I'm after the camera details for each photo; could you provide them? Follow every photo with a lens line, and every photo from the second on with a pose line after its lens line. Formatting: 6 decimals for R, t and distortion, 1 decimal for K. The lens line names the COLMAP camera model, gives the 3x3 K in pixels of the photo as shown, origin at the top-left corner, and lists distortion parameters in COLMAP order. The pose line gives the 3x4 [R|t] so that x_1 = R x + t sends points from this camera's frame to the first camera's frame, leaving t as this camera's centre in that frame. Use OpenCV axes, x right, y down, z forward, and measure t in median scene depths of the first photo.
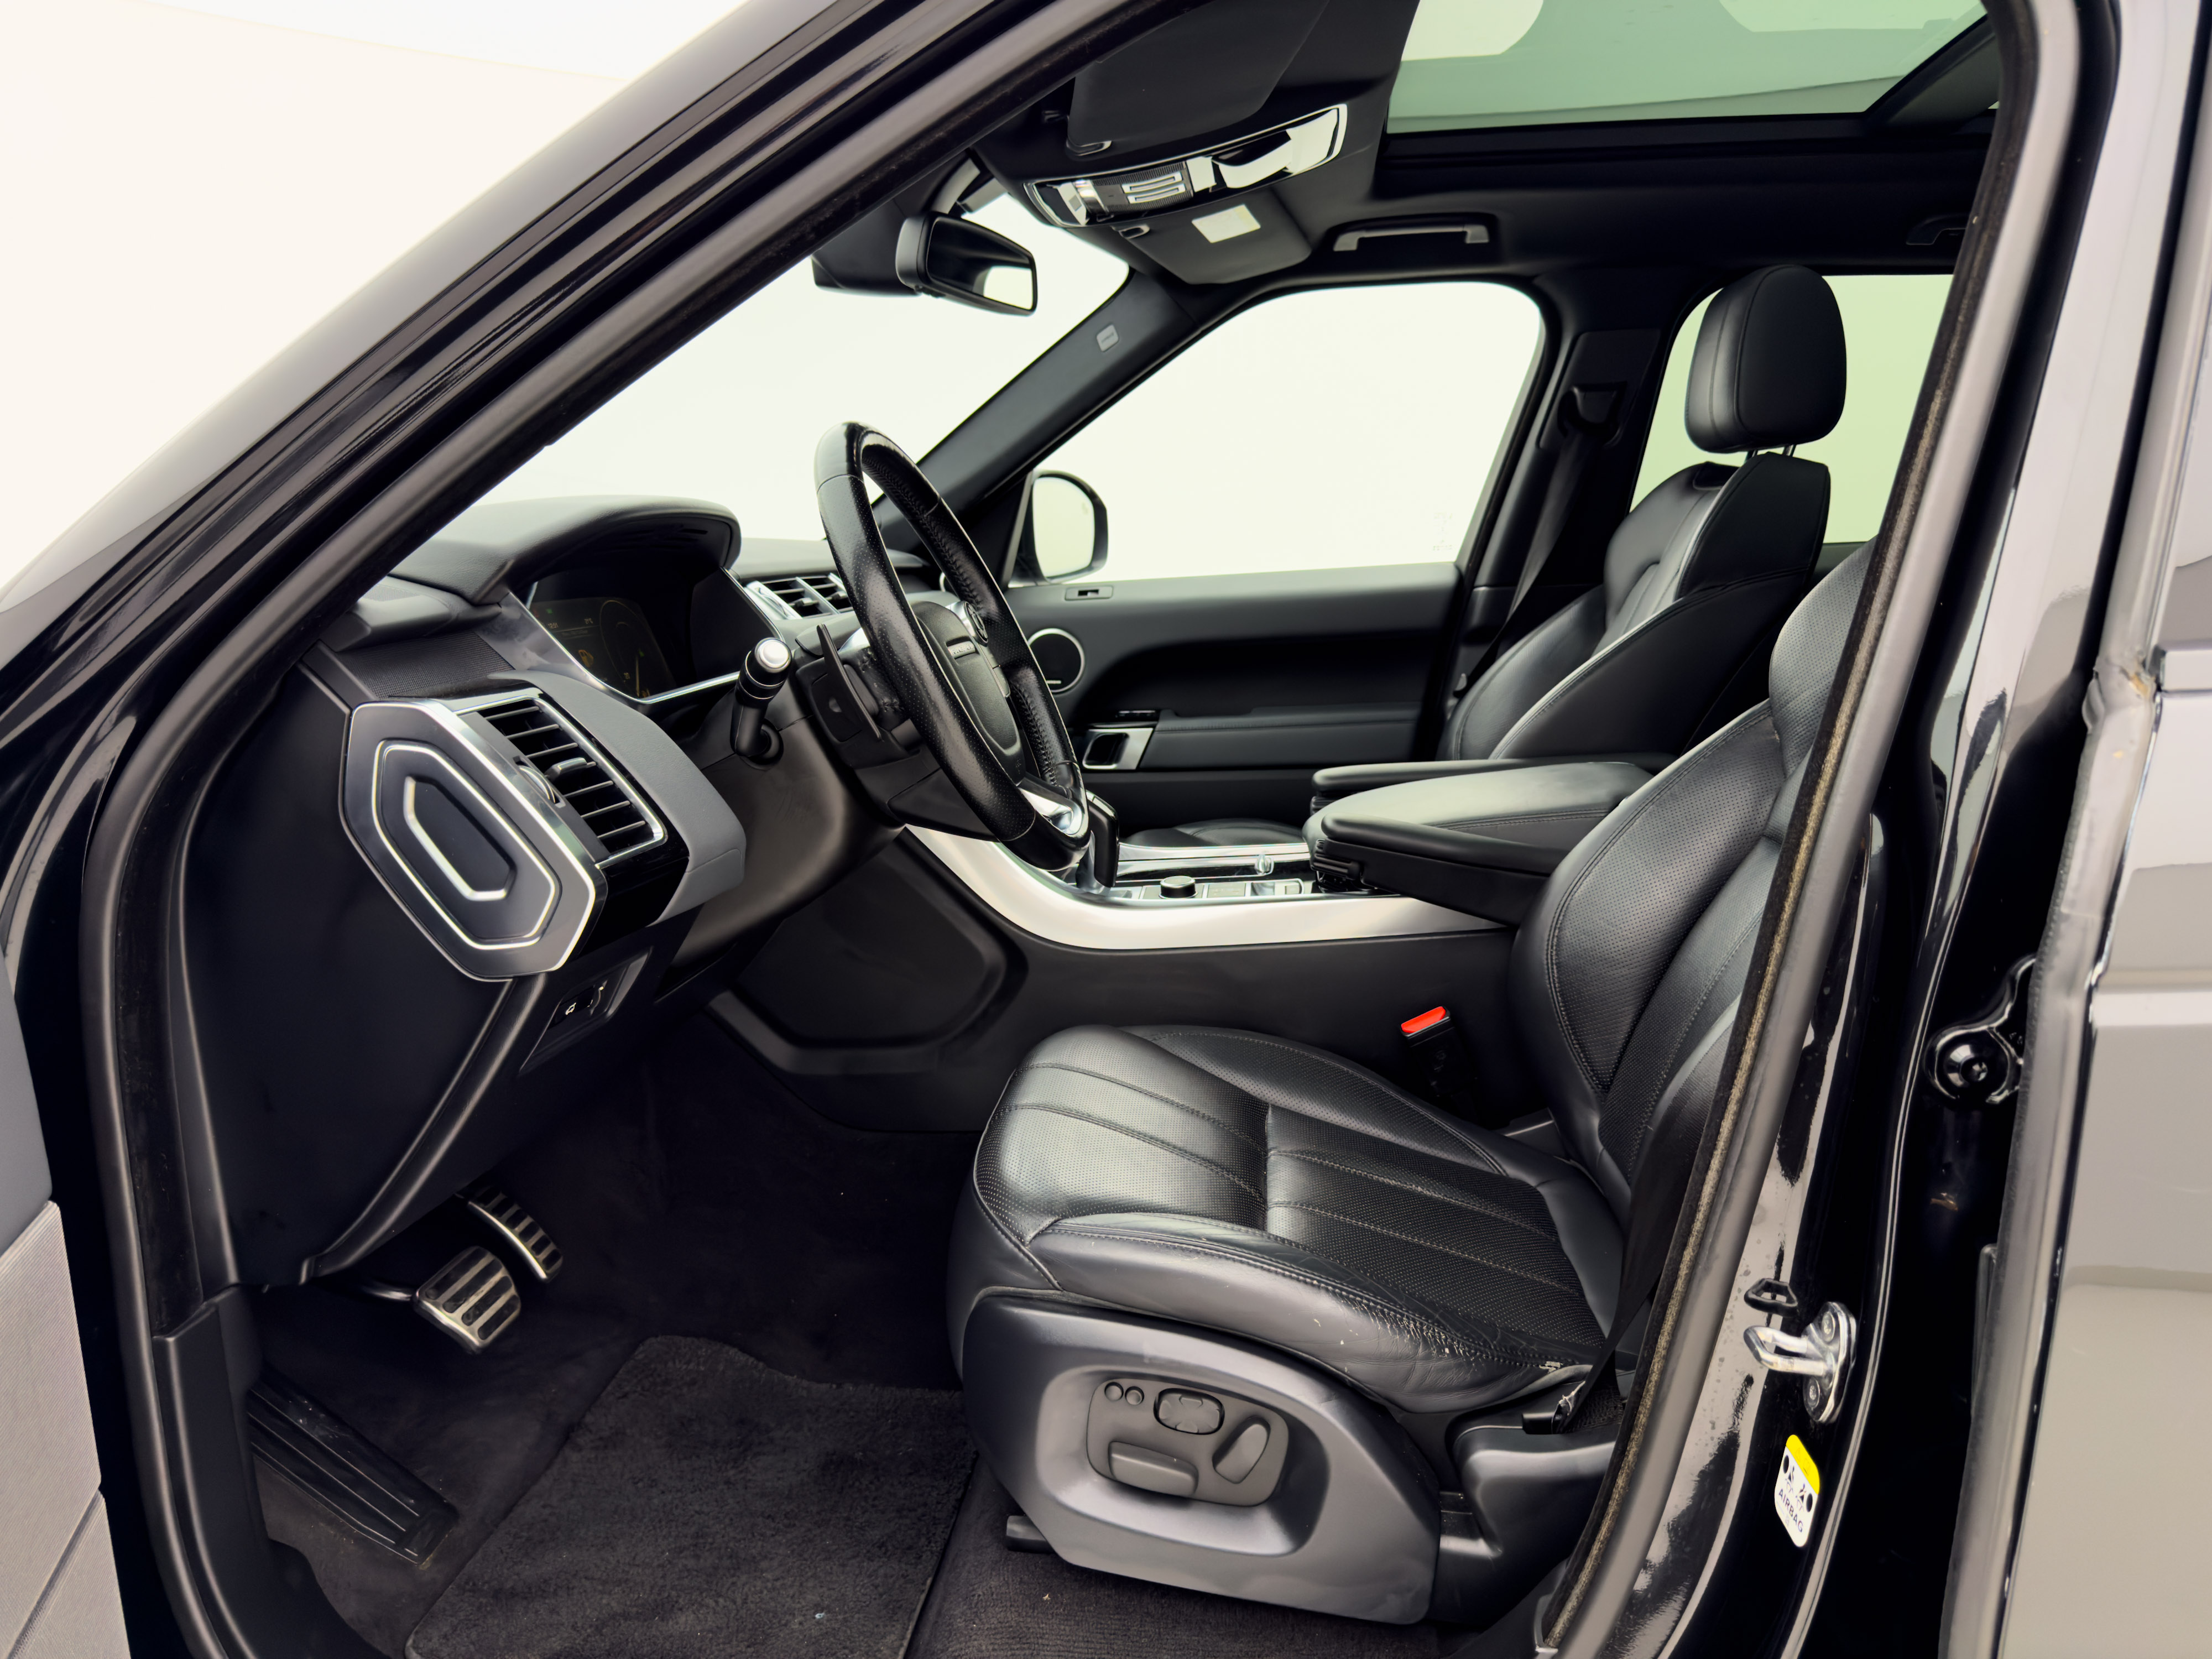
lens RADIAL K [[1527.3, 0, 1106.0], [0, 1527.3, 829.5], [0, 0, 1]] dist [0.166567, -0.000477]
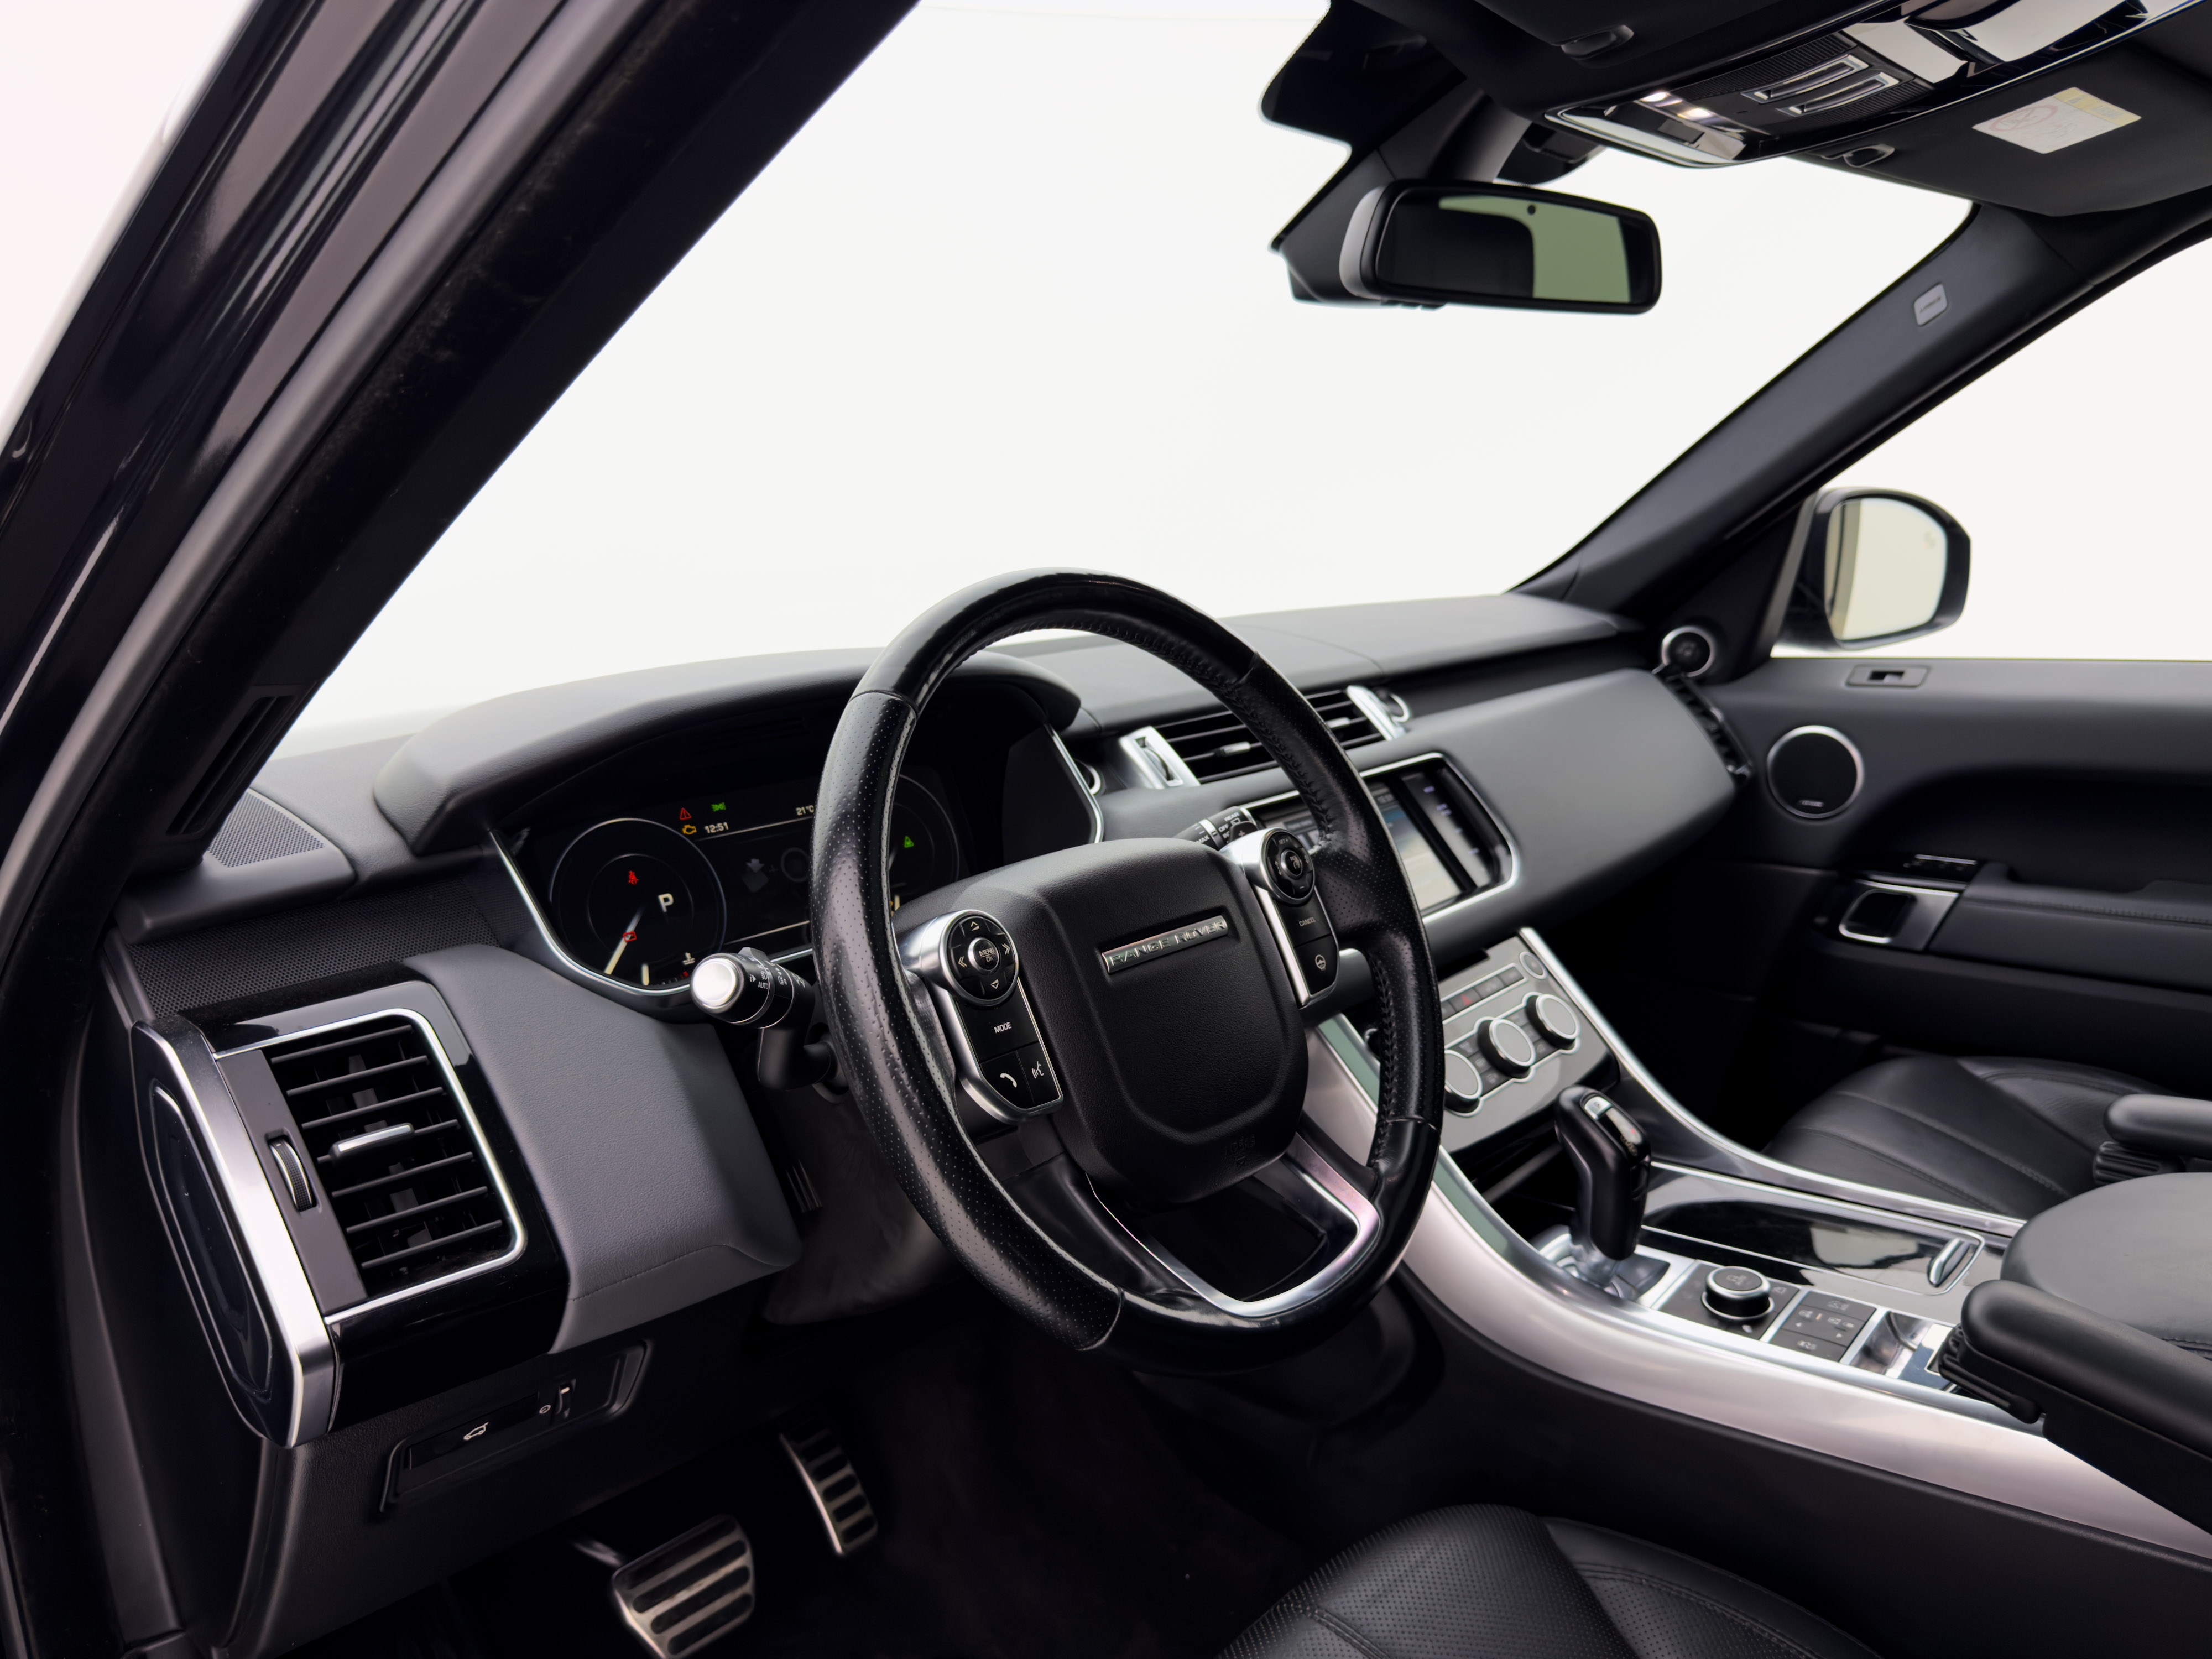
lens RADIAL K [[1546.8, 0, 1106.0], [0, 1546.8, 829.5], [0, 0, 1]] dist [-0.018767, -0.001507]
pose [[0.808785, 0.122059, -0.575298, 0.119769], [-0.101585, 0.992516, 0.067765, -0.110200], [0.579264, 0.003634, 0.815132, 0.286108]]
